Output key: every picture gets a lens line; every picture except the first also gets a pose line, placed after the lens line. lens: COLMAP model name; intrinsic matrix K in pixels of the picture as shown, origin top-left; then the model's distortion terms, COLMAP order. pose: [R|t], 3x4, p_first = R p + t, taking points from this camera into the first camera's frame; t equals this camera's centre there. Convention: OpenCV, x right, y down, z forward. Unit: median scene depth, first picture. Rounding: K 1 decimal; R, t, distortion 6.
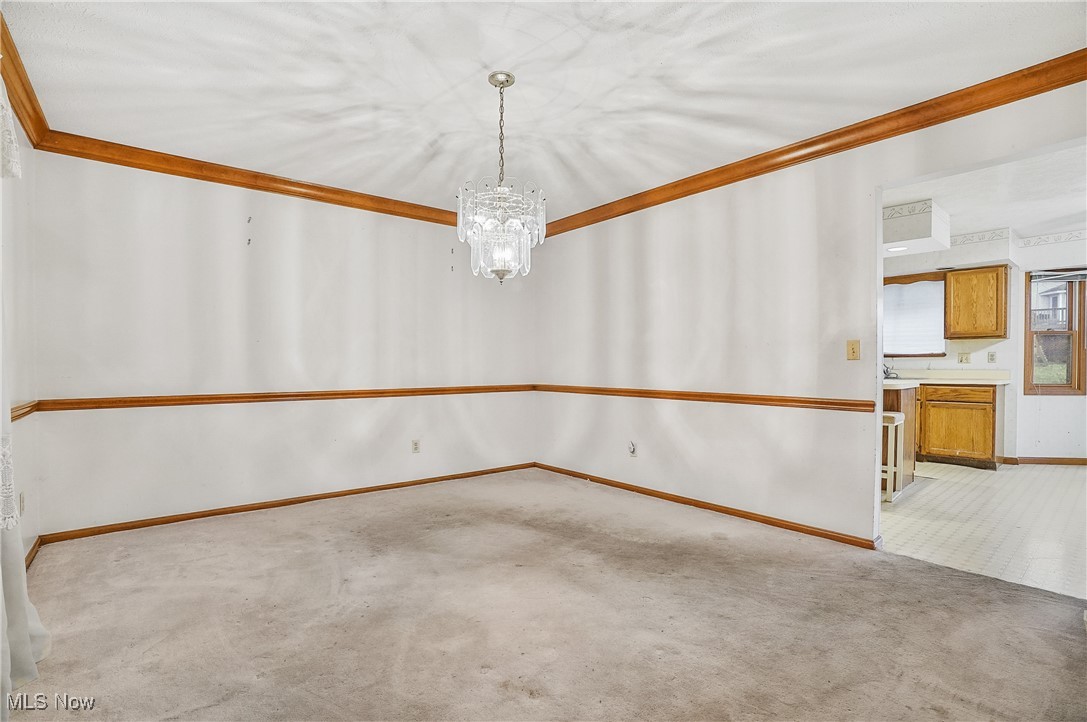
lens RADIAL K [[507.9, 0, 539.9], [0, 507.9, 369.5], [0, 0, 1]] dist [-0.049076, 0.010208]
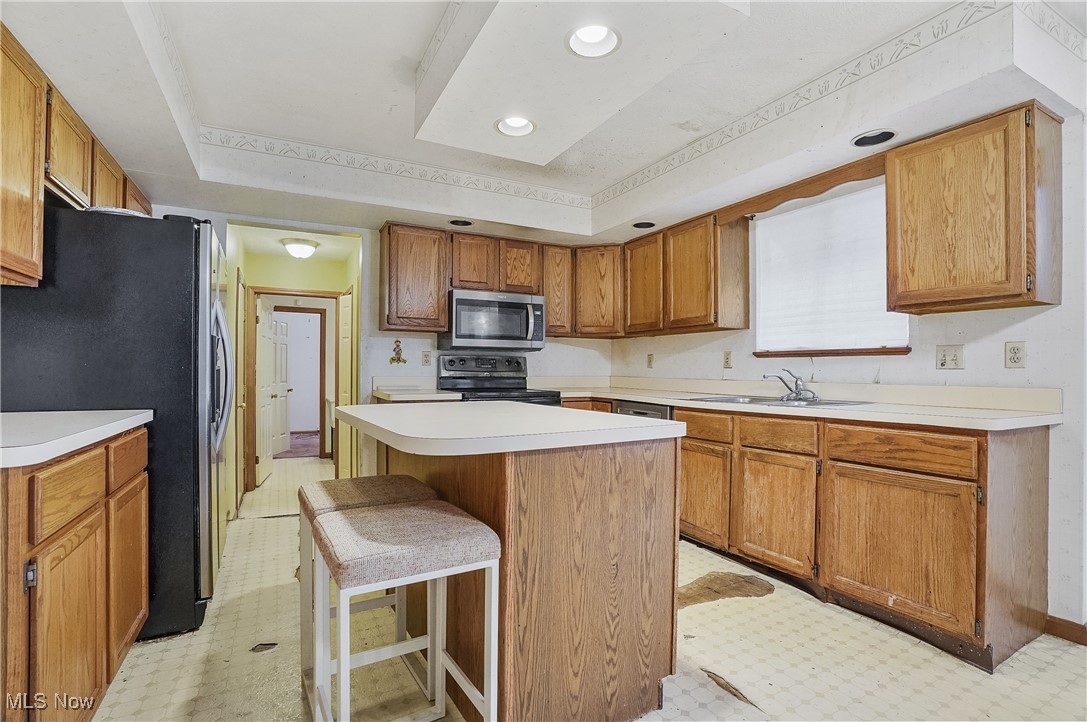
lens RADIAL K [[507.9, 0, 538.6], [0, 507.9, 363.3], [0, 0, 1]] dist [-0.049076, 0.010208]
pose [[0.979655, 0.005873, -0.200603, 0.636134], [-0.010957, 0.999646, -0.024243, -0.004251], [0.200390, 0.025948, 0.979373, 0.547027]]
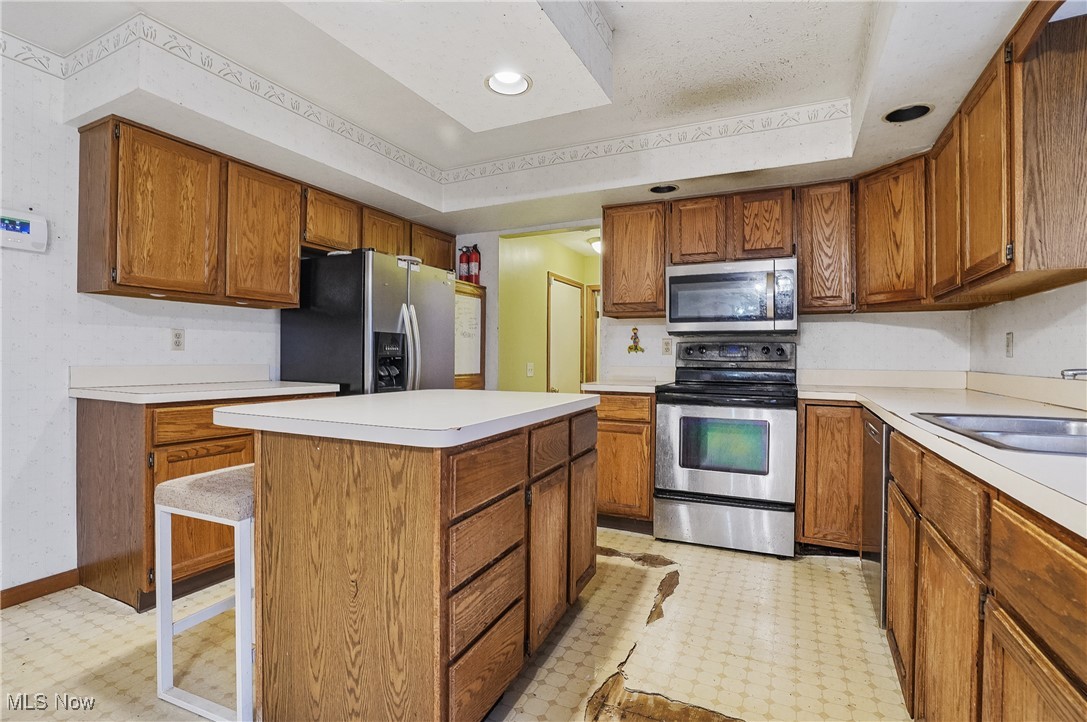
lens RADIAL K [[507.9, 0, 546.7], [0, 507.9, 361.9], [0, 0, 1]] dist [-0.049076, 0.010208]
pose [[0.412290, 0.014927, -0.910930, 0.874308], [-0.023106, 0.999715, 0.005924, -0.007185], [0.910759, 0.018605, 0.412518, 0.816880]]
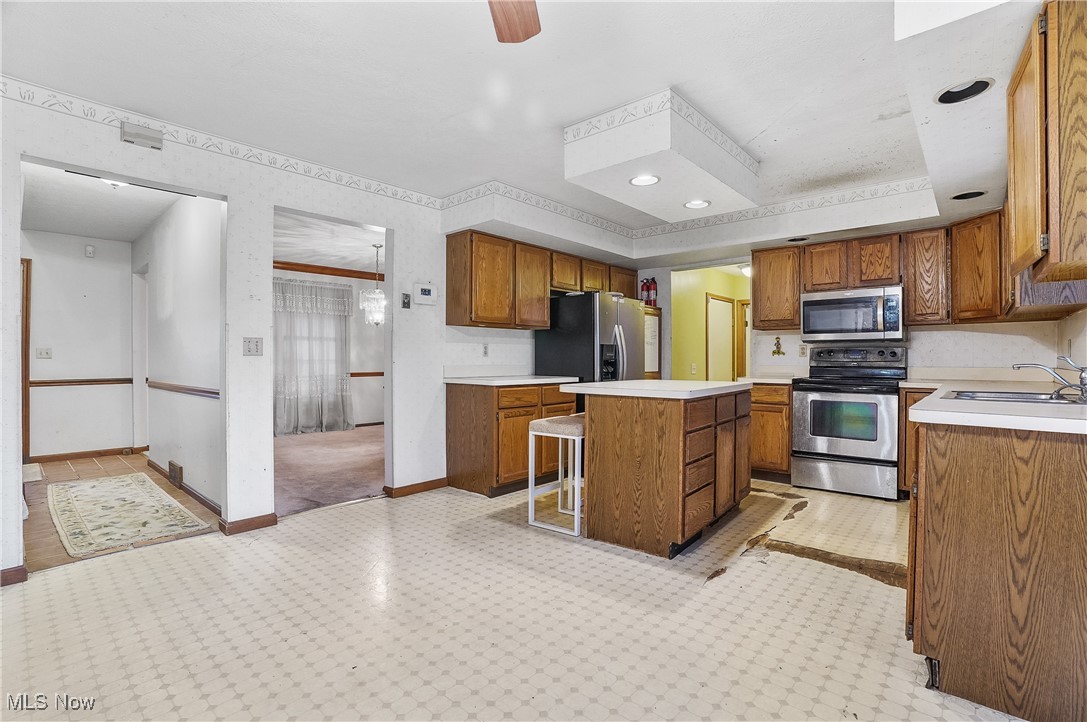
lens RADIAL K [[507.9, 0, 547.6], [0, 507.9, 360.3], [0, 0, 1]] dist [-0.049076, 0.010208]
pose [[0.156413, 0.007859, -0.987661, 1.134022], [-0.016963, 0.999842, 0.005269, -0.007239], [0.987546, 0.015930, 0.156521, 0.653212]]
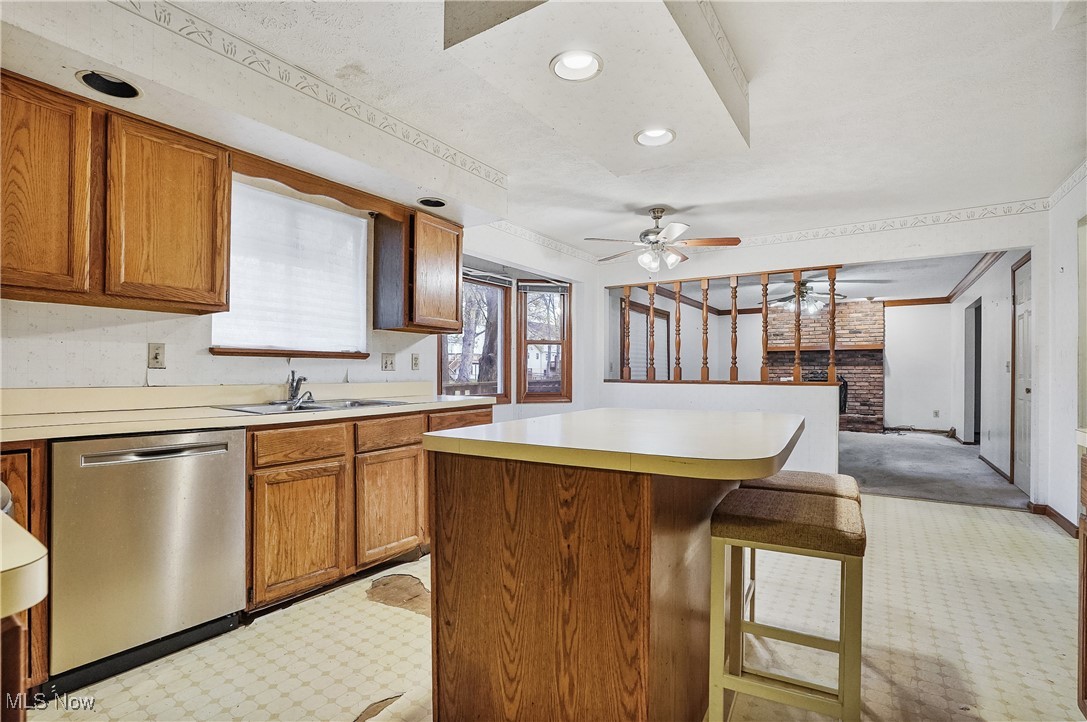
lens RADIAL K [[507.9, 0, 552.3], [0, 507.9, 369.2], [0, 0, 1]] dist [-0.049076, 0.010208]
pose [[-0.301512, 0.007337, 0.953434, 0.234055], [0.013201, 0.999907, -0.003520, -0.010289], [-0.953371, 0.011525, -0.301581, 1.049584]]
